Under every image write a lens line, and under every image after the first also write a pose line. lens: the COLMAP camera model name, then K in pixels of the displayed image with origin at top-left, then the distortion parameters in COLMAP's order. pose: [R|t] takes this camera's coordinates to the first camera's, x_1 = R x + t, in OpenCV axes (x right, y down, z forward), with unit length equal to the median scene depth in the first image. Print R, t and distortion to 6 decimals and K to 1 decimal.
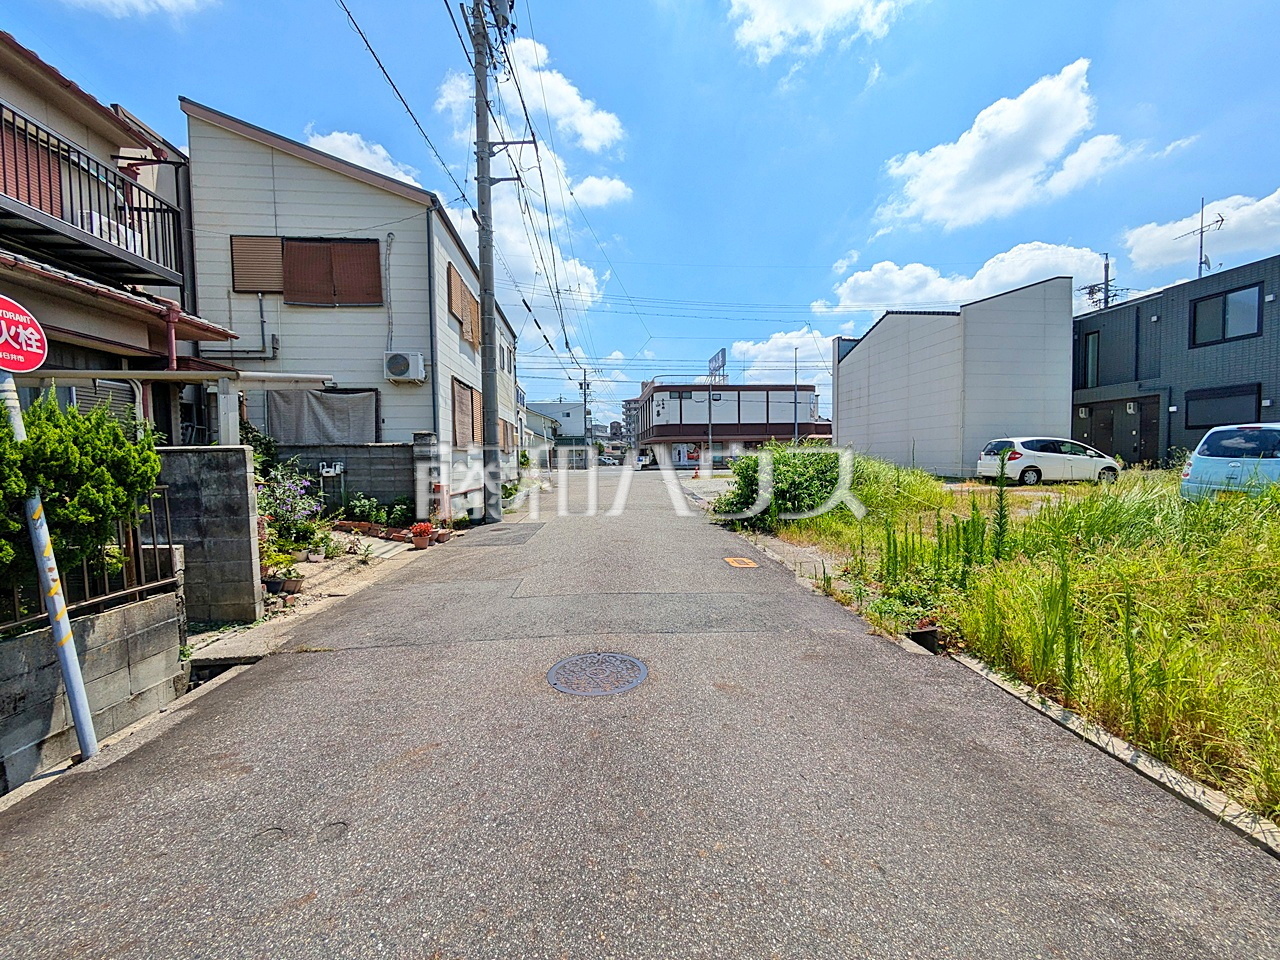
lens RADIAL K [[506.3, 0, 635.7], [0, 506.3, 483.3], [0, 0, 1]] dist [0.000366, 0.000314]
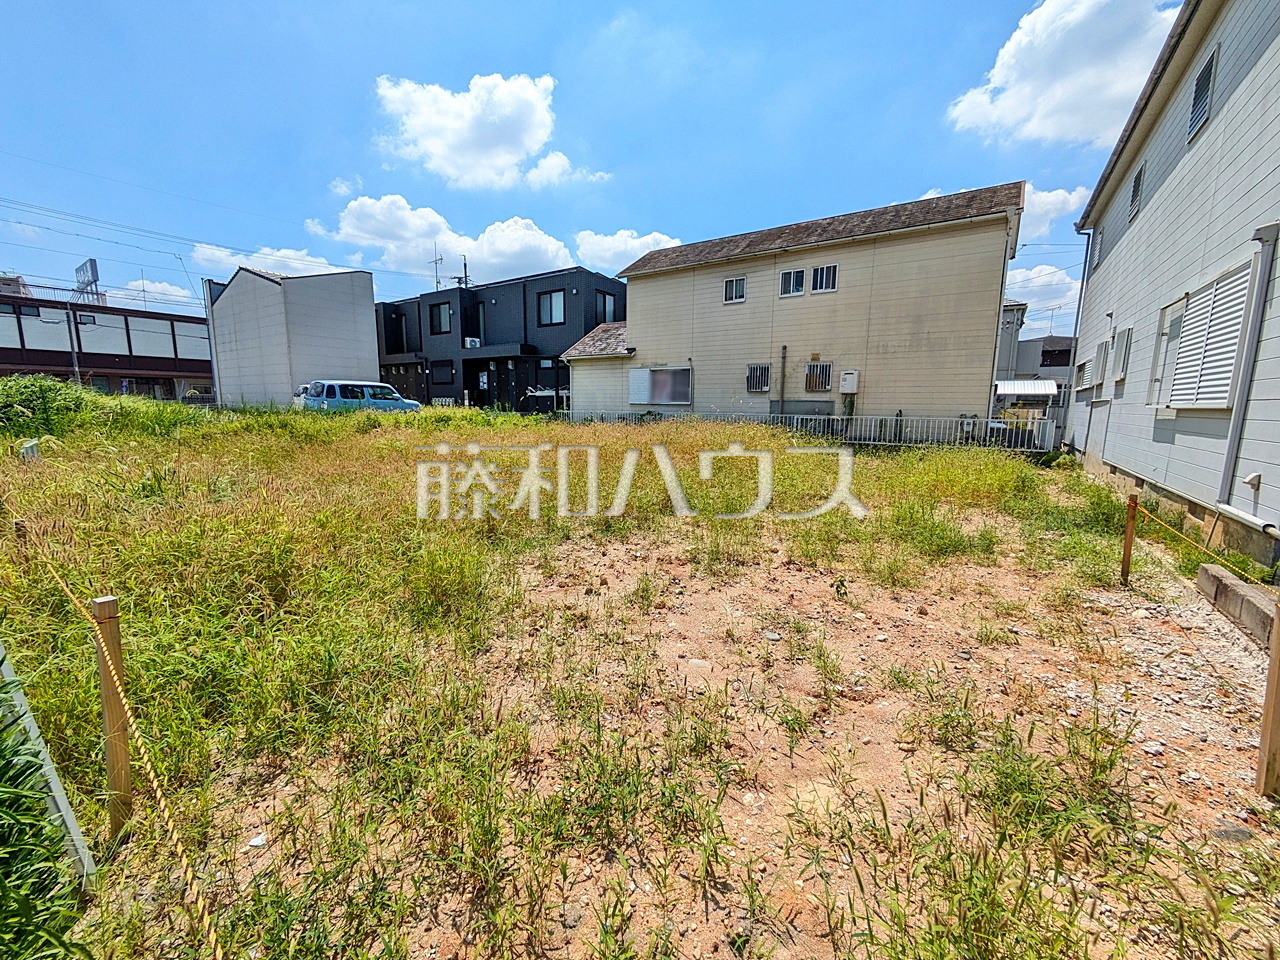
lens RADIAL K [[506.3, 0, 641.5], [0, 506.3, 478.9], [0, 0, 1]] dist [0.000366, 0.000314]
pose [[0.635122, -0.094857, 0.766565, 0.077495], [0.019198, 0.994063, 0.107102, 0.013255], [-0.772173, -0.053307, 0.633172, -0.214599]]
